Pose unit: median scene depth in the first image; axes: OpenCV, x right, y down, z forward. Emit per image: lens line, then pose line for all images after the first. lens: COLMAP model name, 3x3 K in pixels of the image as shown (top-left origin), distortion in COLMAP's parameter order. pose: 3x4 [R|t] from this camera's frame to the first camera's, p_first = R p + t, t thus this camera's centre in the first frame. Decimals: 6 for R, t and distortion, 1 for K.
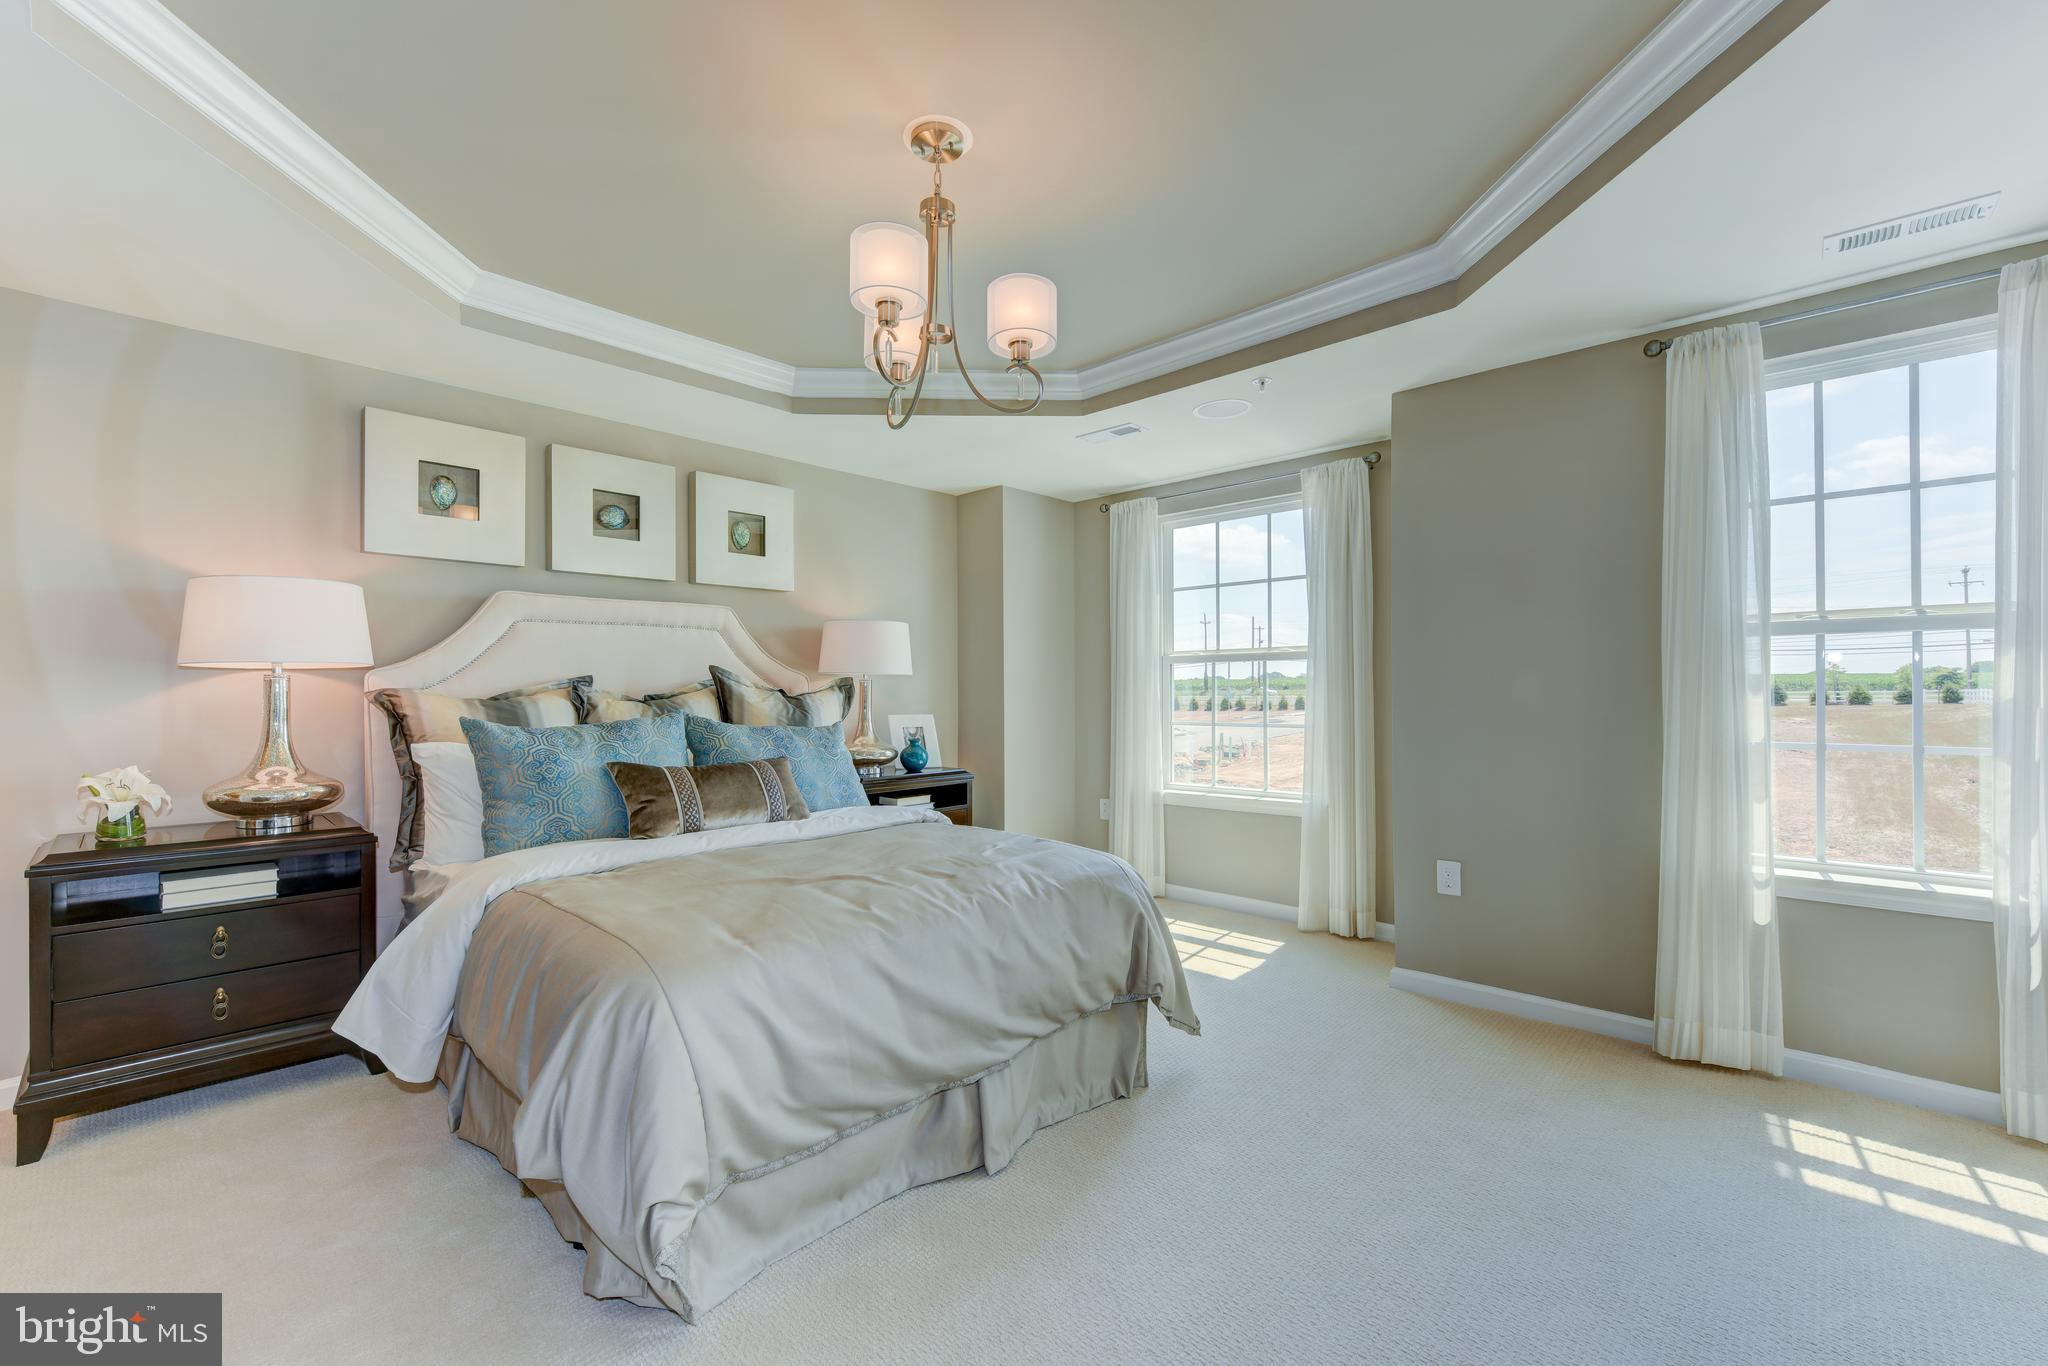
lens RADIAL K [[835.4, 0, 1028.4], [0, 835.4, 695.1], [0, 0, 1]] dist [0.010769, -0.003583]
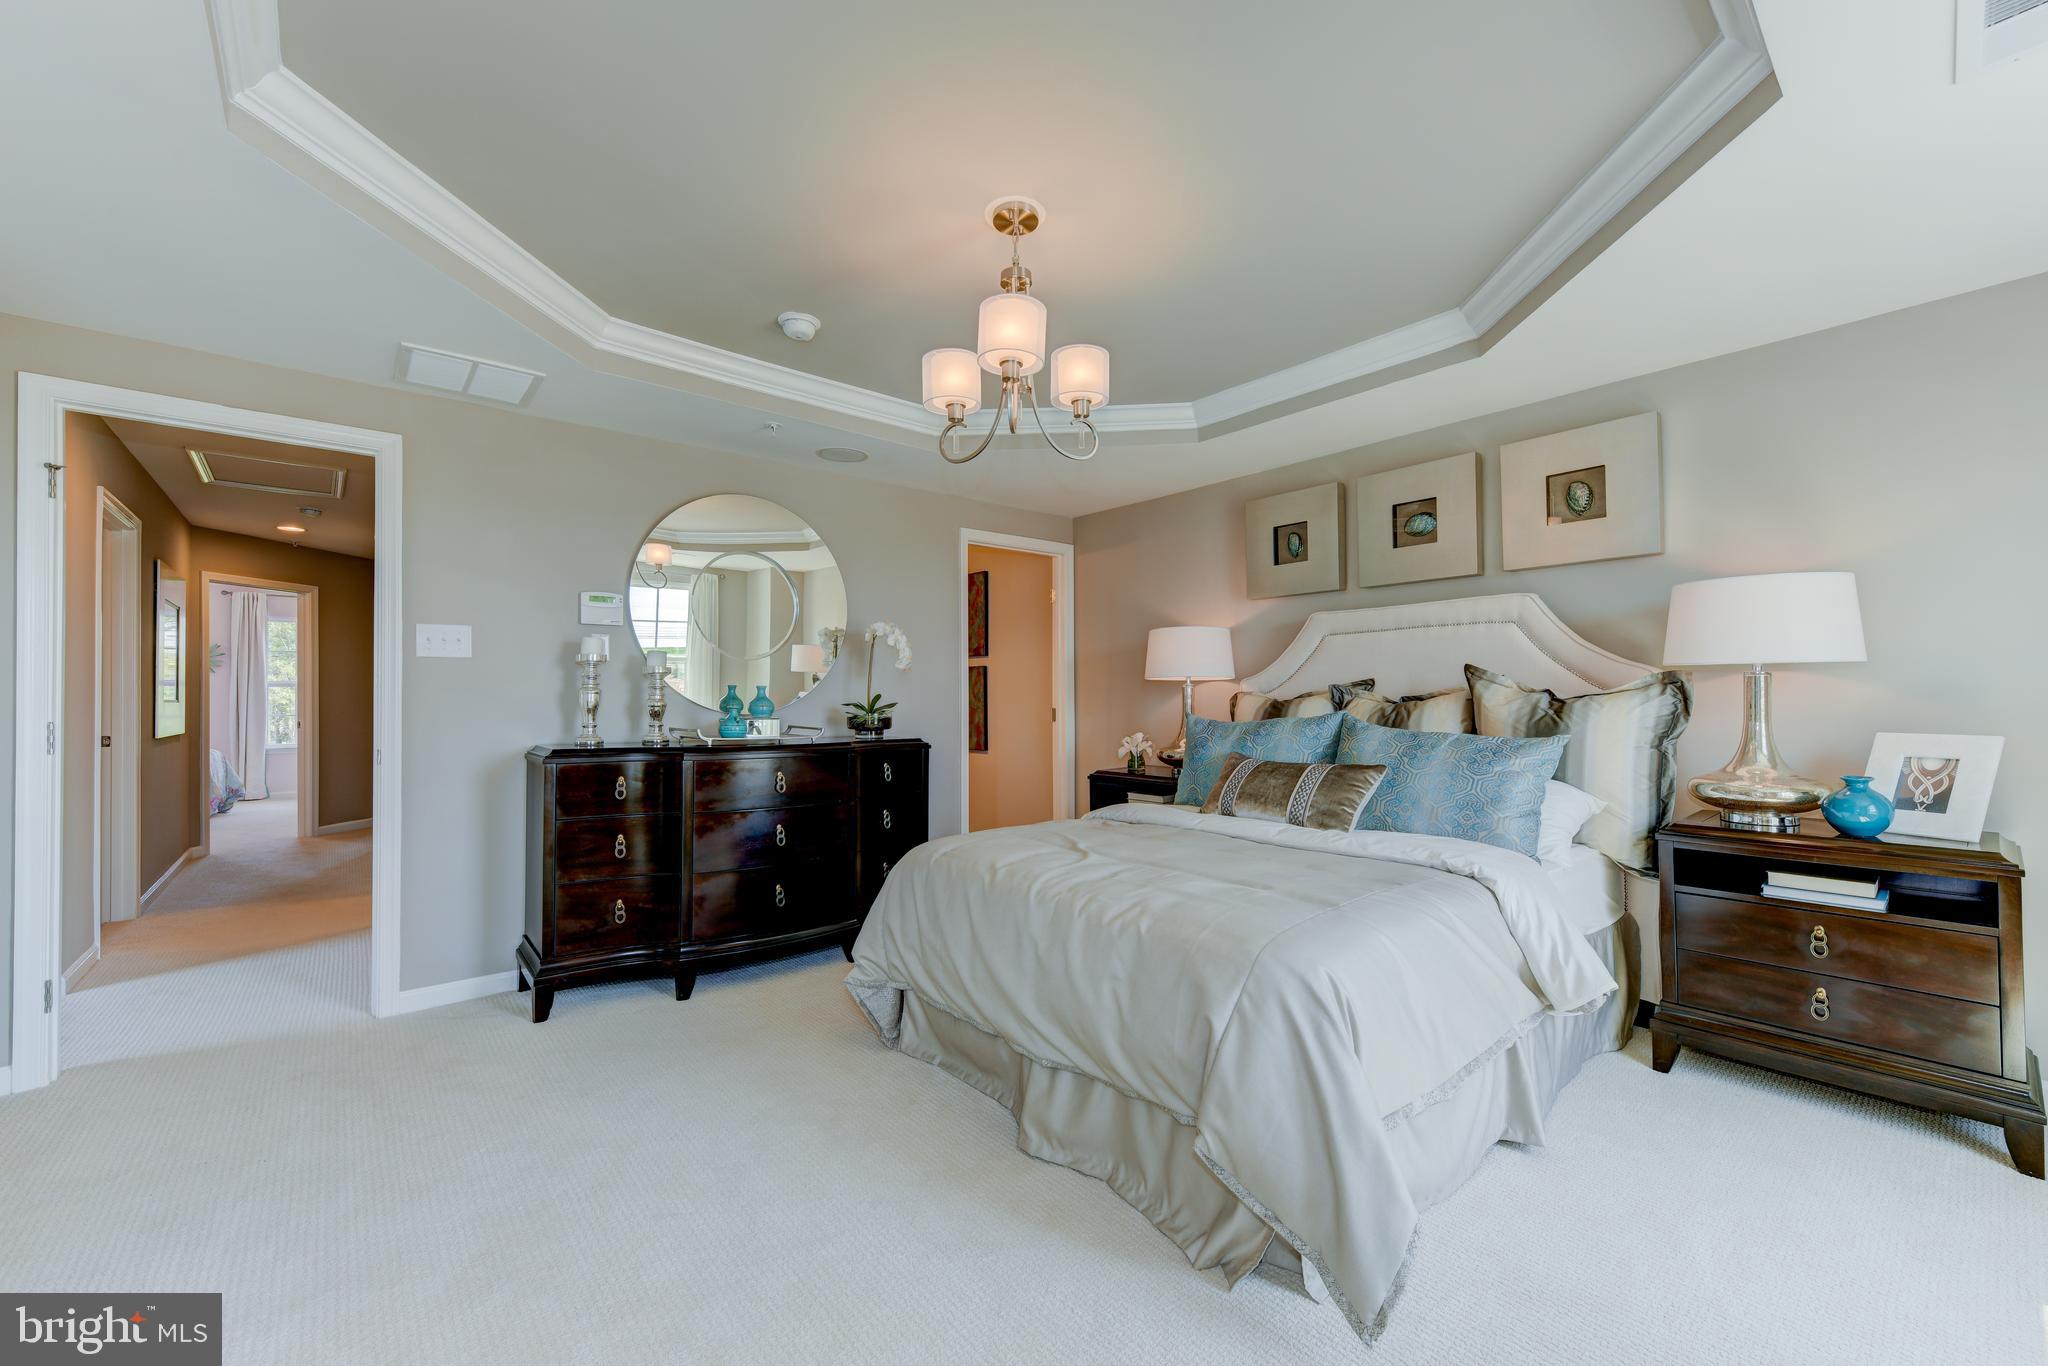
lens RADIAL K [[814.0, 0, 1027.2], [0, 814.0, 688.4], [0, 0, 1]] dist [0.008692, -0.002960]
pose [[-0.107274, -0.012686, -0.994149, 0.531493], [0.003555, 0.999907, -0.013144, 0.000936], [0.994223, -0.004944, -0.107219, 0.604053]]
